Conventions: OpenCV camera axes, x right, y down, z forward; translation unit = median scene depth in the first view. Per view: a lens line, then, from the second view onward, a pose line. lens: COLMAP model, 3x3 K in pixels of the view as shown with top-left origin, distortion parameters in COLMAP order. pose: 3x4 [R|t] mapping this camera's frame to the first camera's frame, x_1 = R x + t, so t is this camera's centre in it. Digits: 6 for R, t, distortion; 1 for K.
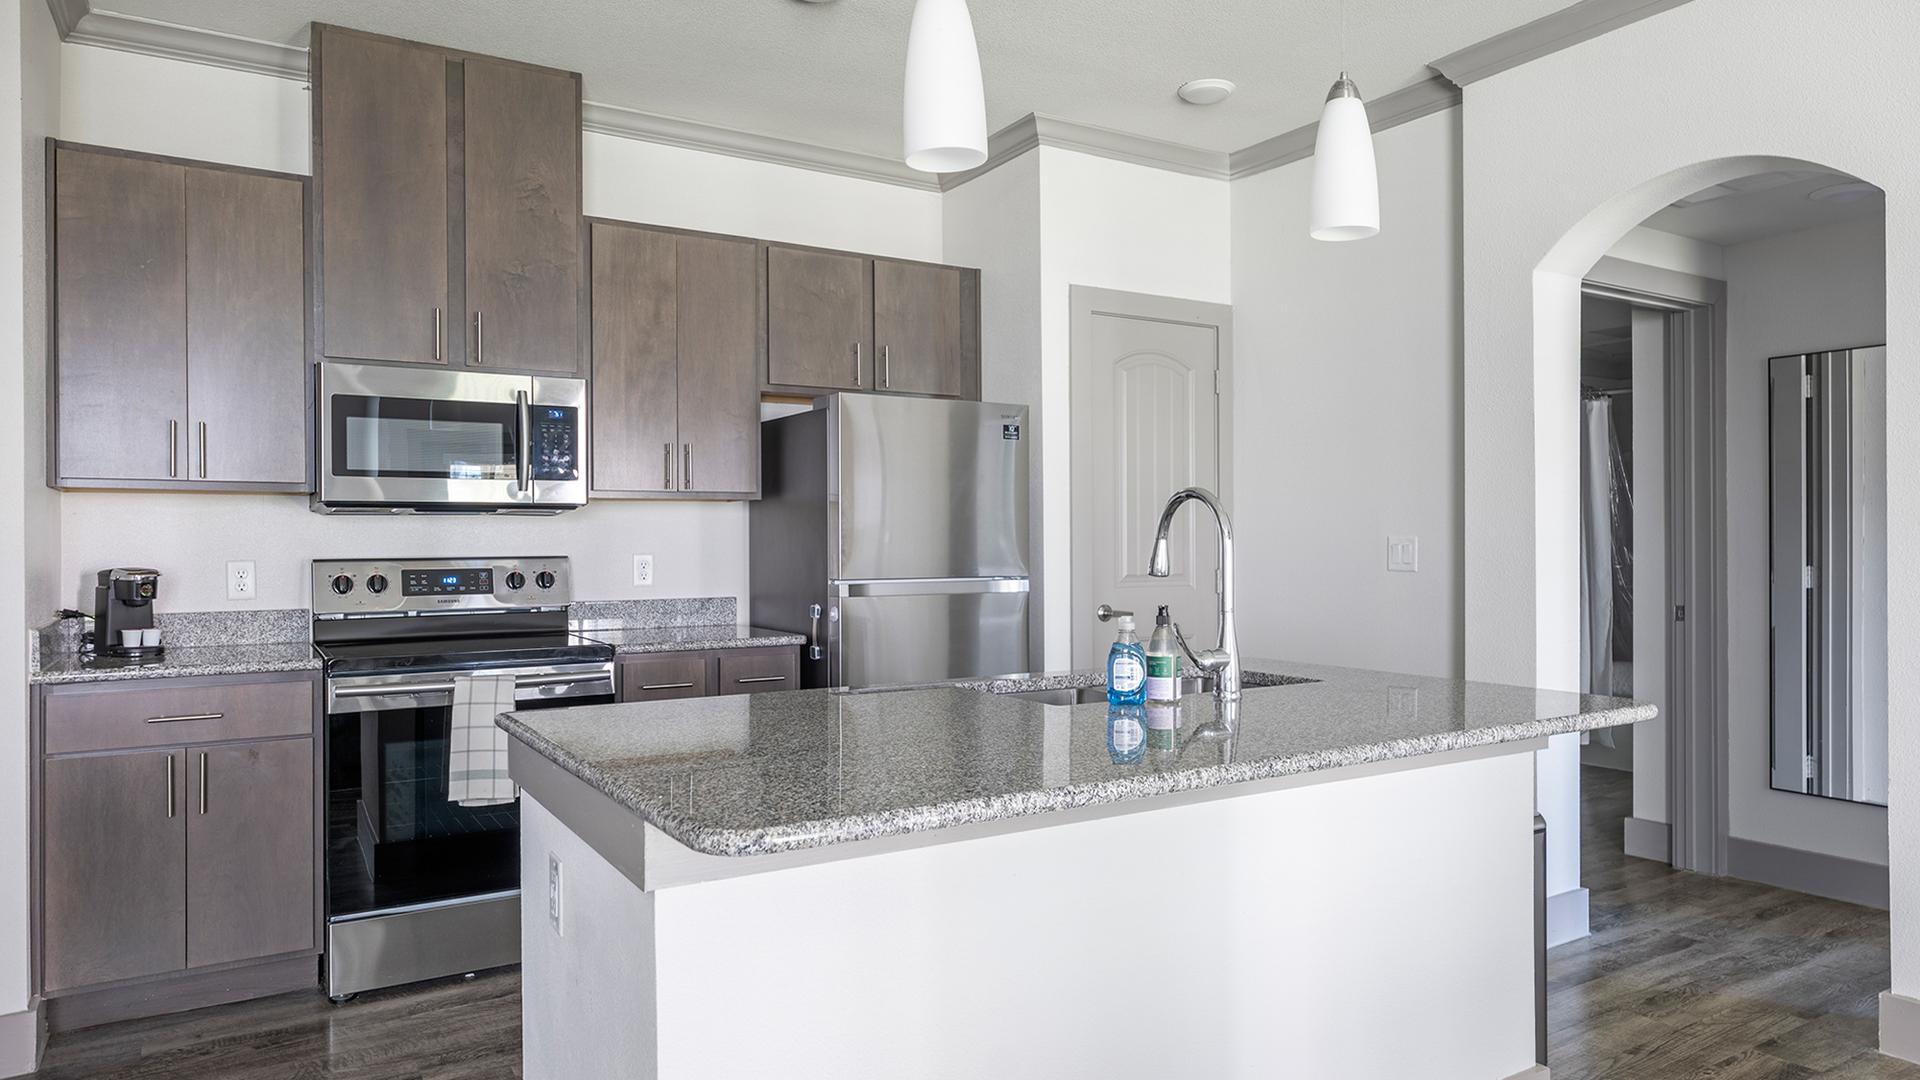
lens RADIAL K [[1213.5, 0, 973.2], [0, 1213.5, 540.3], [0, 0, 1]] dist [0.007753, 0.006308]
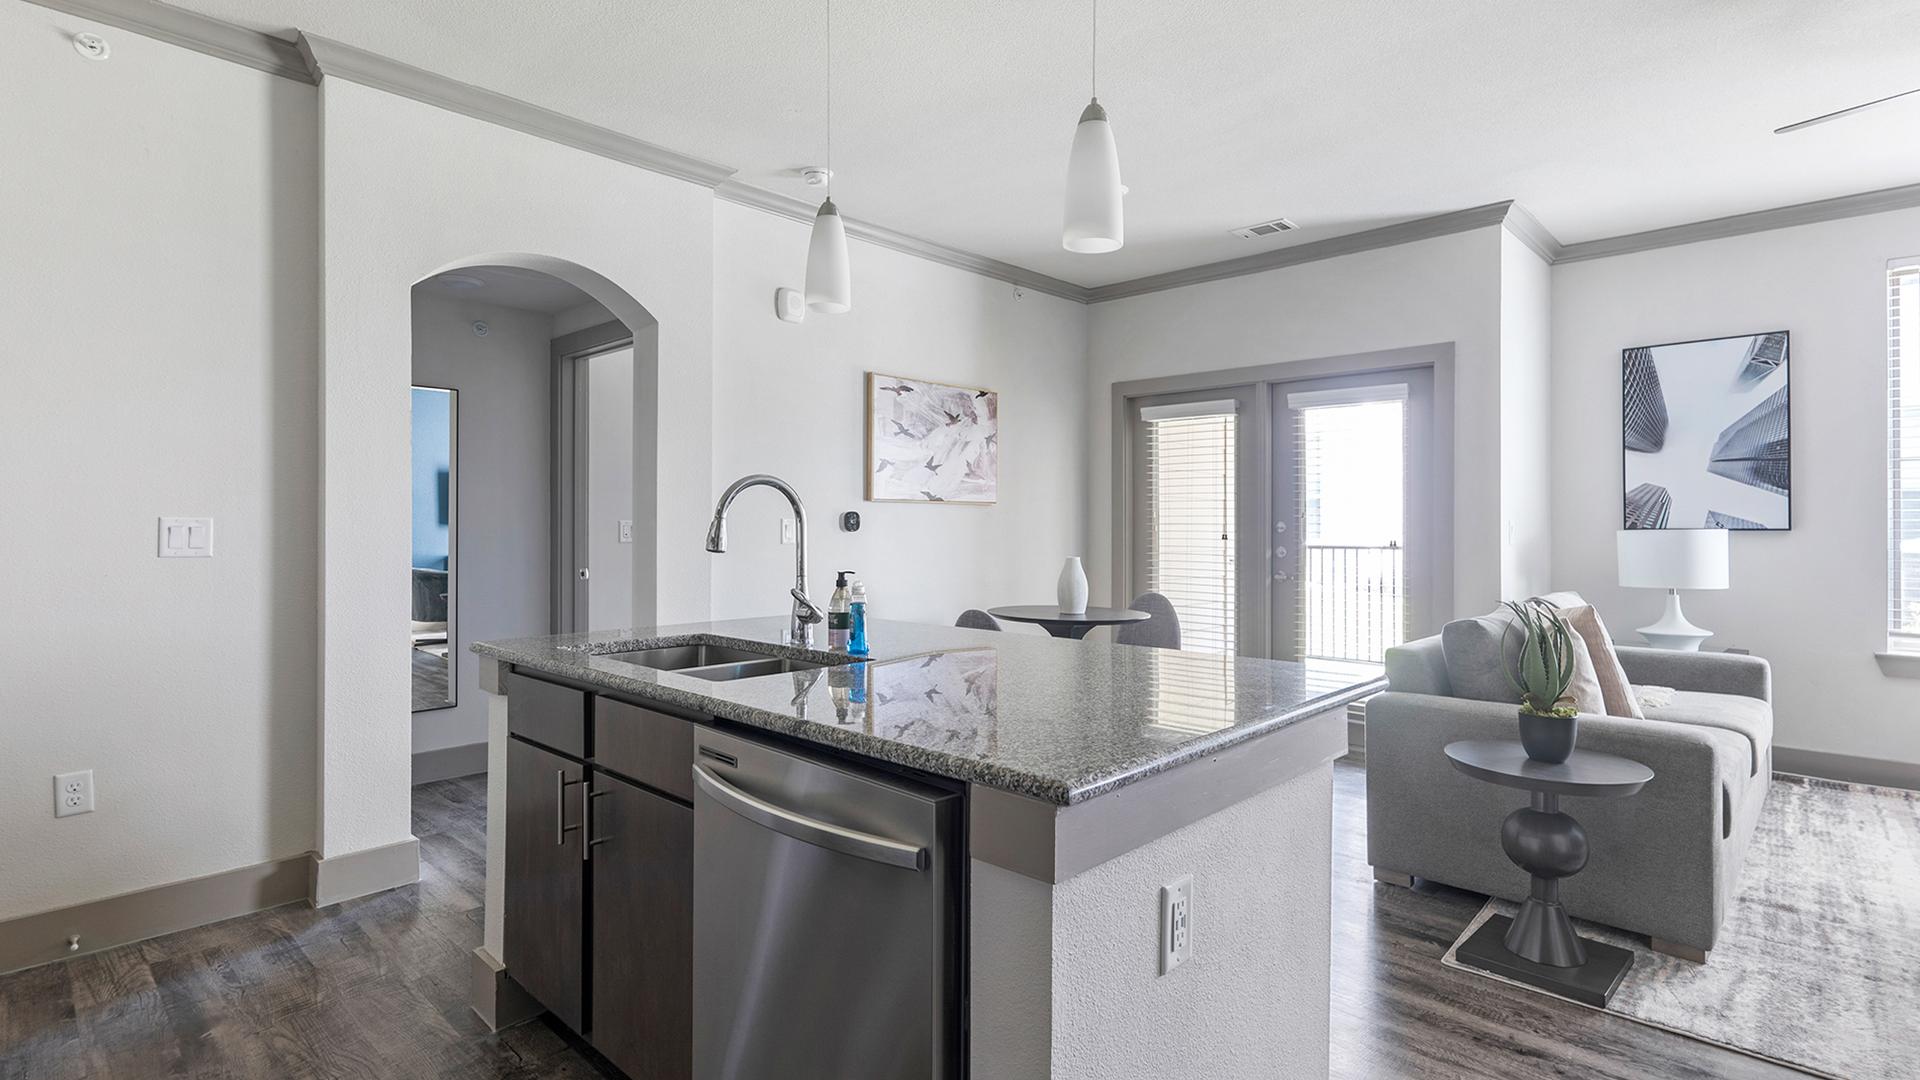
lens RADIAL K [[924.9, 0, 975.2], [0, 924.9, 521.0], [0, 0, 1]] dist [0.003125, 0.003728]
pose [[-0.257077, 0.007250, 0.966364, -0.491115], [0.001067, 0.999973, -0.007218, 0.005165], [-0.966390, -0.000825, -0.257078, 0.684680]]
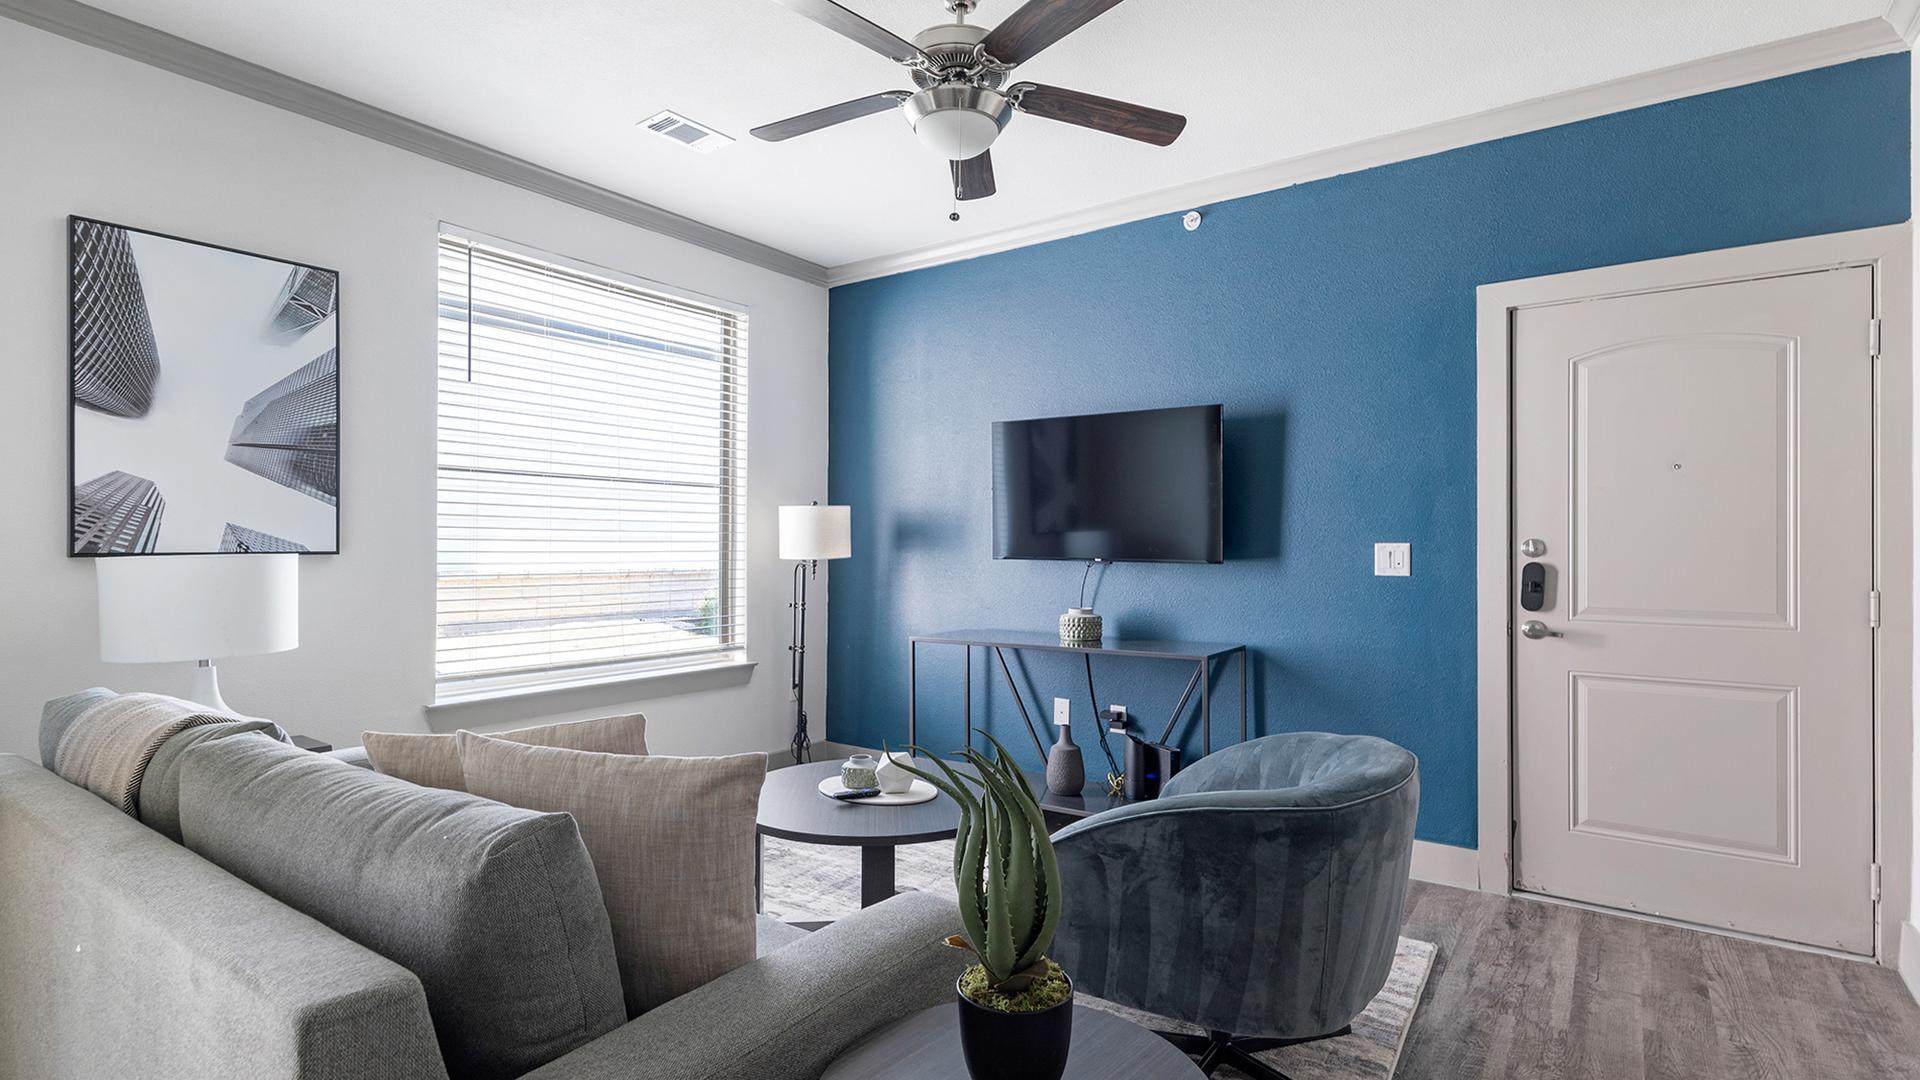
lens RADIAL K [[924.9, 0, 972.0], [0, 924.9, 540.7], [0, 0, 1]] dist [0.003125, 0.003728]
pose [[-0.919261, -0.001092, -0.393646, 0.181395], [0.000149, 0.999995, -0.003122, 0.000339], [0.393648, -0.002929, -0.919257, 0.376149]]
